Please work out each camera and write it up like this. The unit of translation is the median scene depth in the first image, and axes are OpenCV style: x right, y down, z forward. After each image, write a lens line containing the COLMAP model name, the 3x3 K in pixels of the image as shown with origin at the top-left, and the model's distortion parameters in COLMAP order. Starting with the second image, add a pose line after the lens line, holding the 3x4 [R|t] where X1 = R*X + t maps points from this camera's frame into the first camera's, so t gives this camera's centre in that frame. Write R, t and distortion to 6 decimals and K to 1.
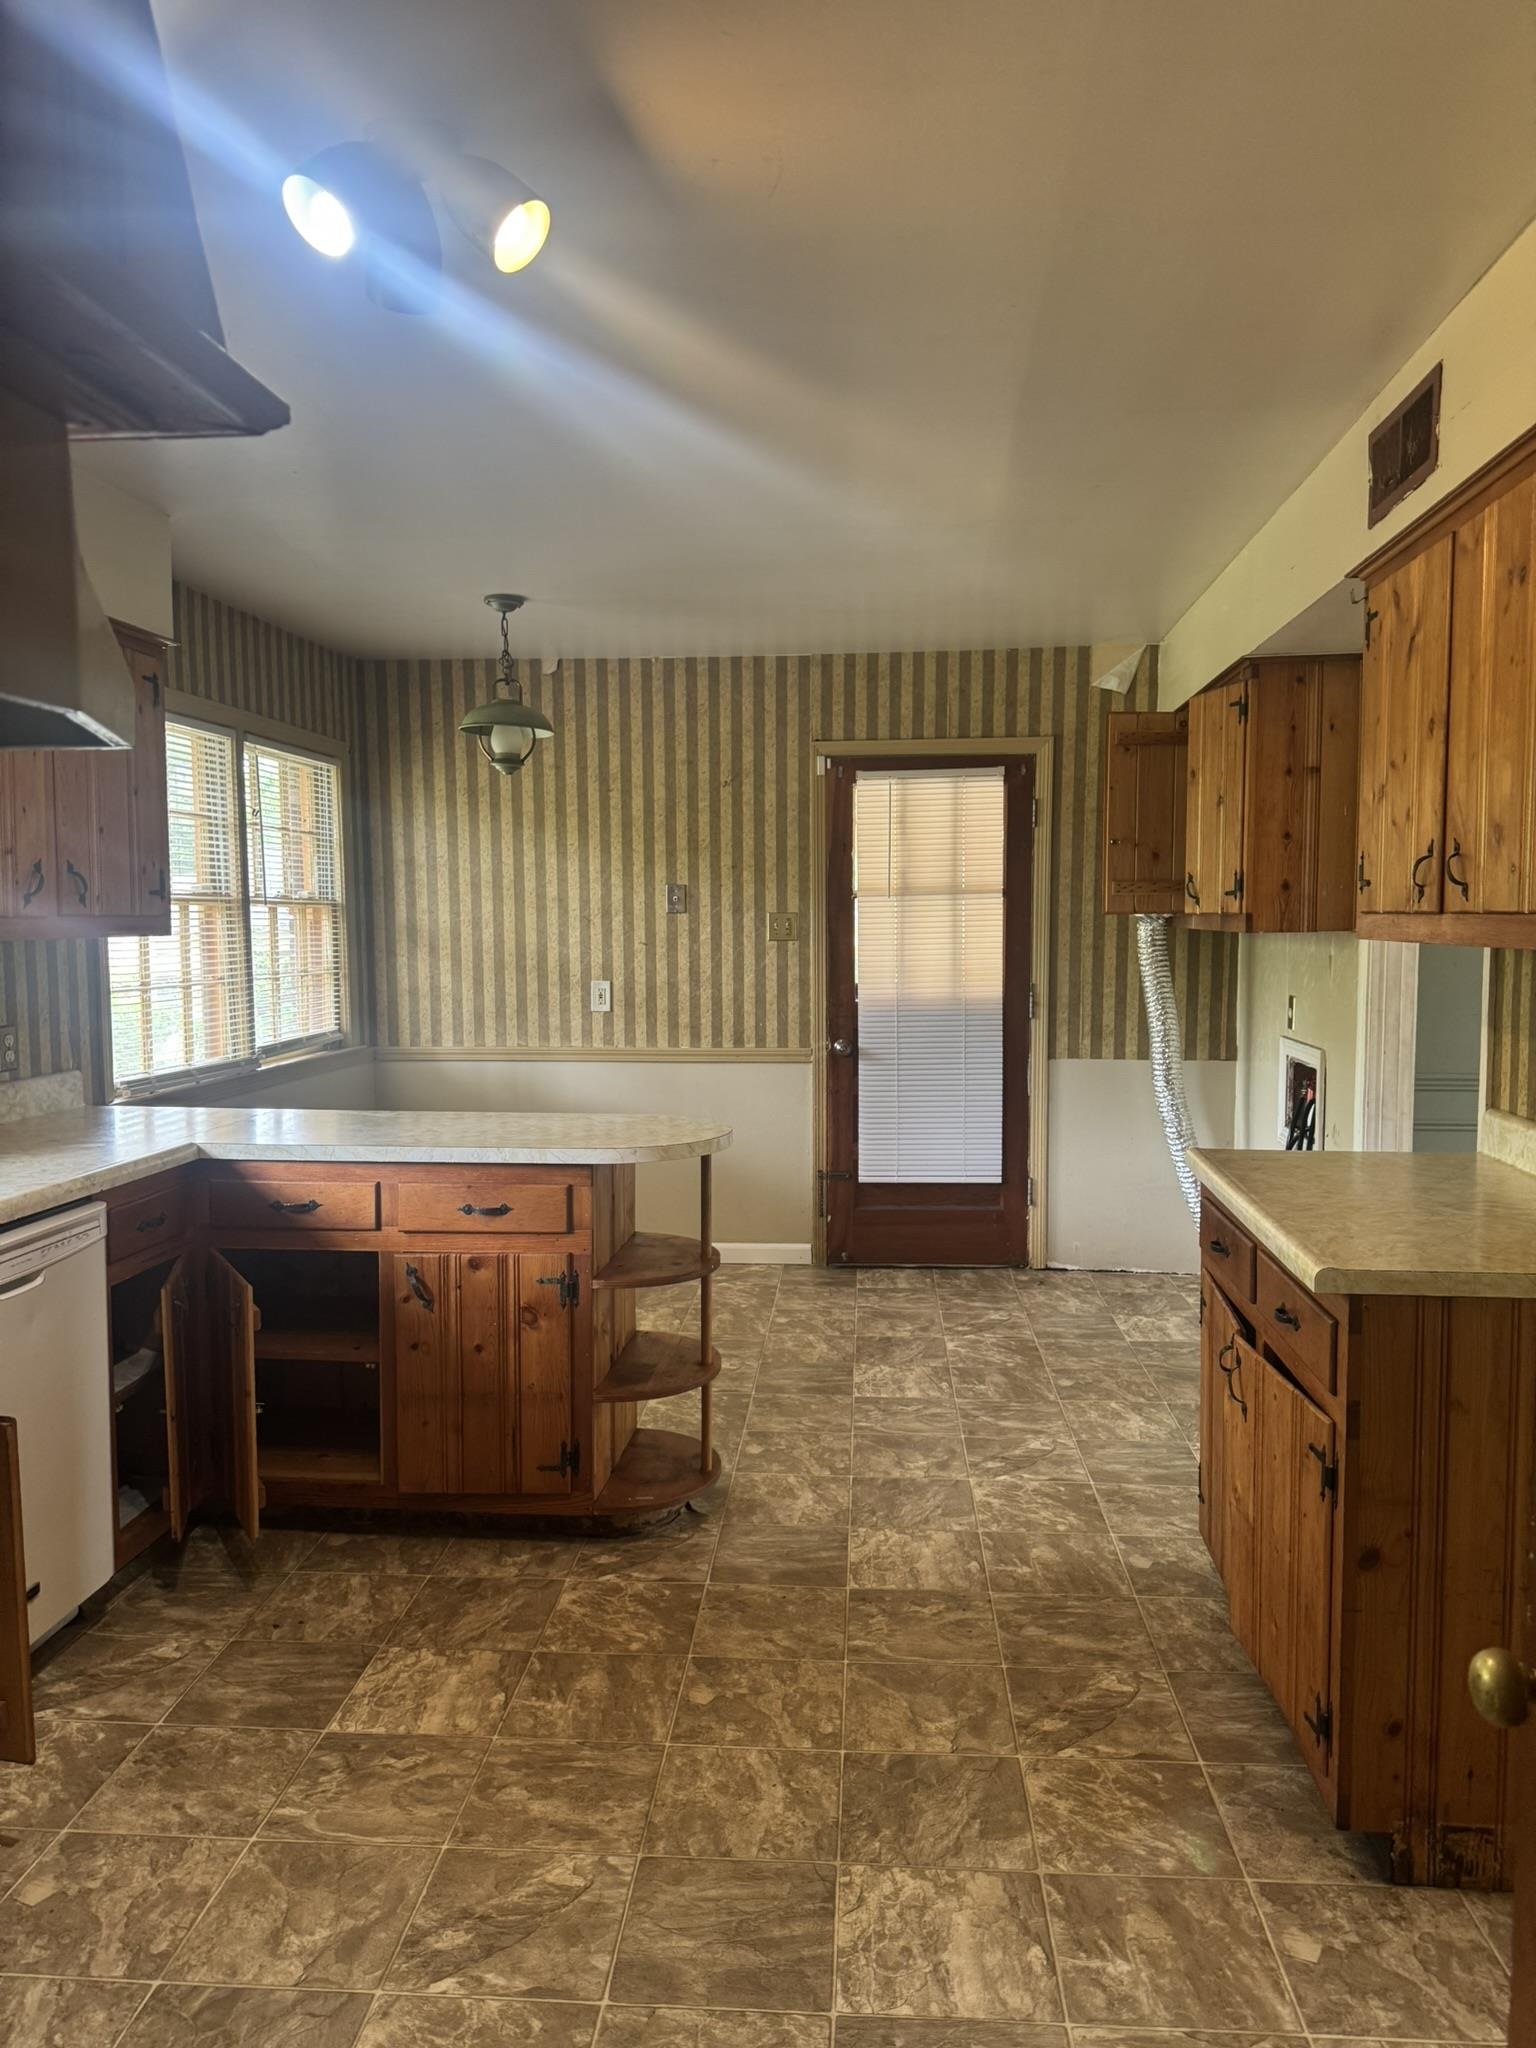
lens RADIAL K [[1484.2, 0, 795.8], [0, 1484.2, 1039.5], [0, 0, 1]] dist [0.000121, -0.006882]
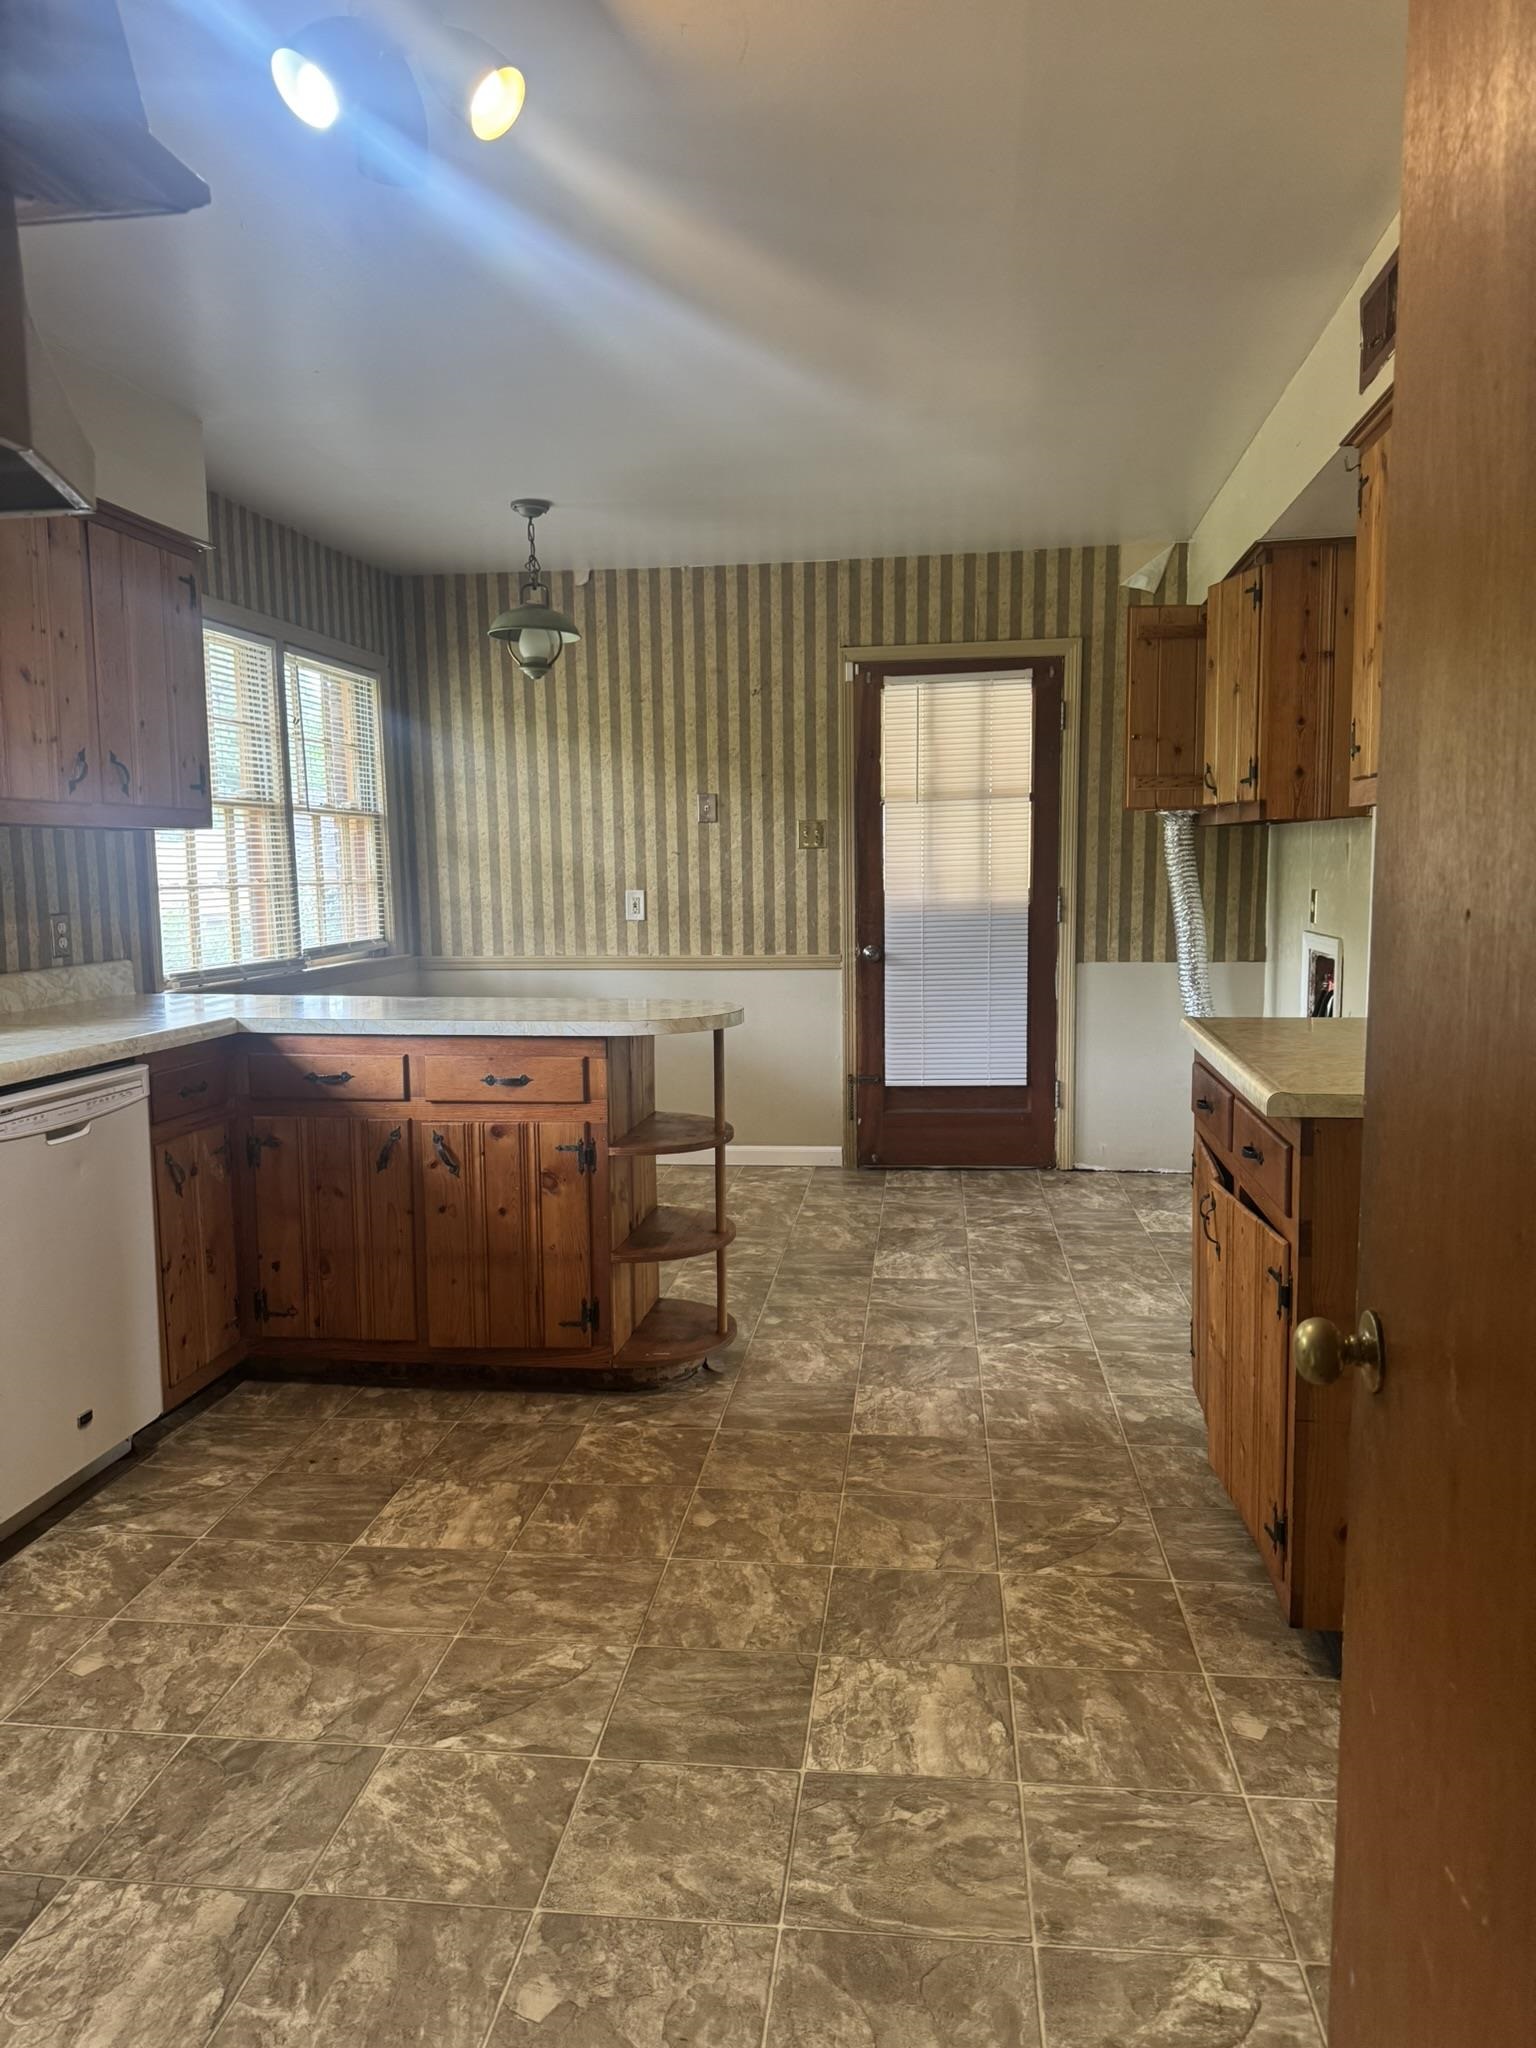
lens RADIAL K [[1489.9, 0, 791.2], [0, 1489.9, 1037.2], [0, 0, 1]] dist [0.012292, -0.020858]
pose [[0.998828, -0.004630, -0.048187, 0.050941], [0.006184, 0.999464, 0.032155, 0.061431], [0.048012, -0.032416, 0.998321, -0.050827]]
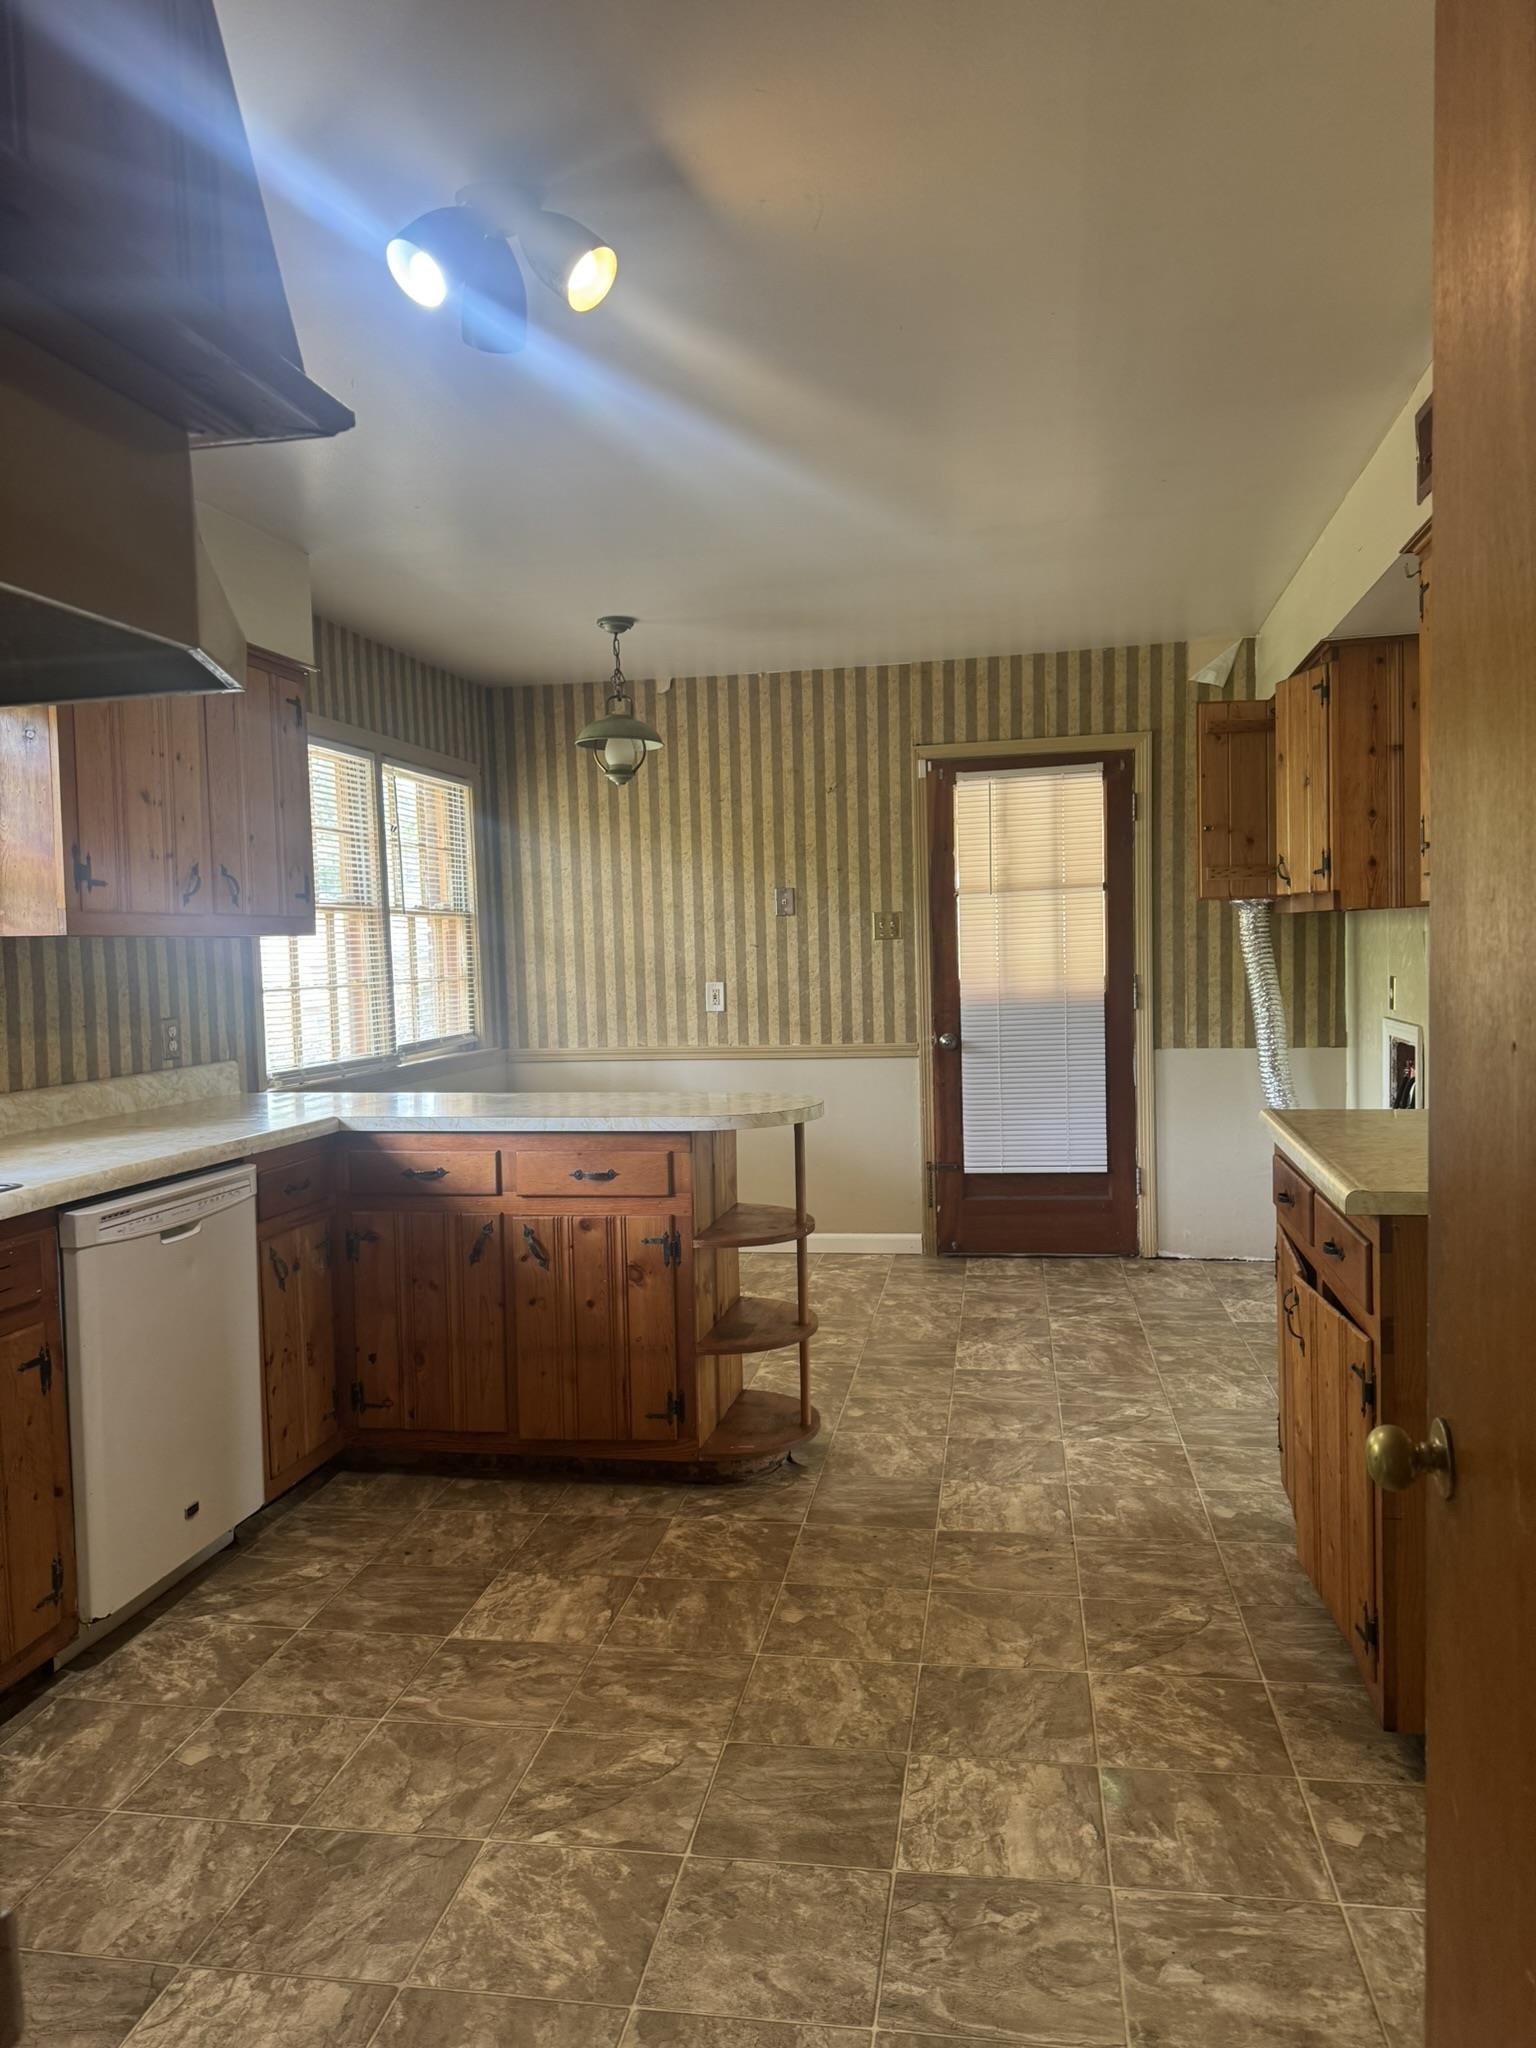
lens RADIAL K [[1489.9, 0, 791.2], [0, 1489.9, 1037.2], [0, 0, 1]] dist [0.012292, -0.020858]
pose [[0.994949, -0.019089, -0.098548, 0.049560], [0.016907, 0.999594, -0.022934, 0.048970], [0.098945, 0.021152, 0.994868, -0.078537]]
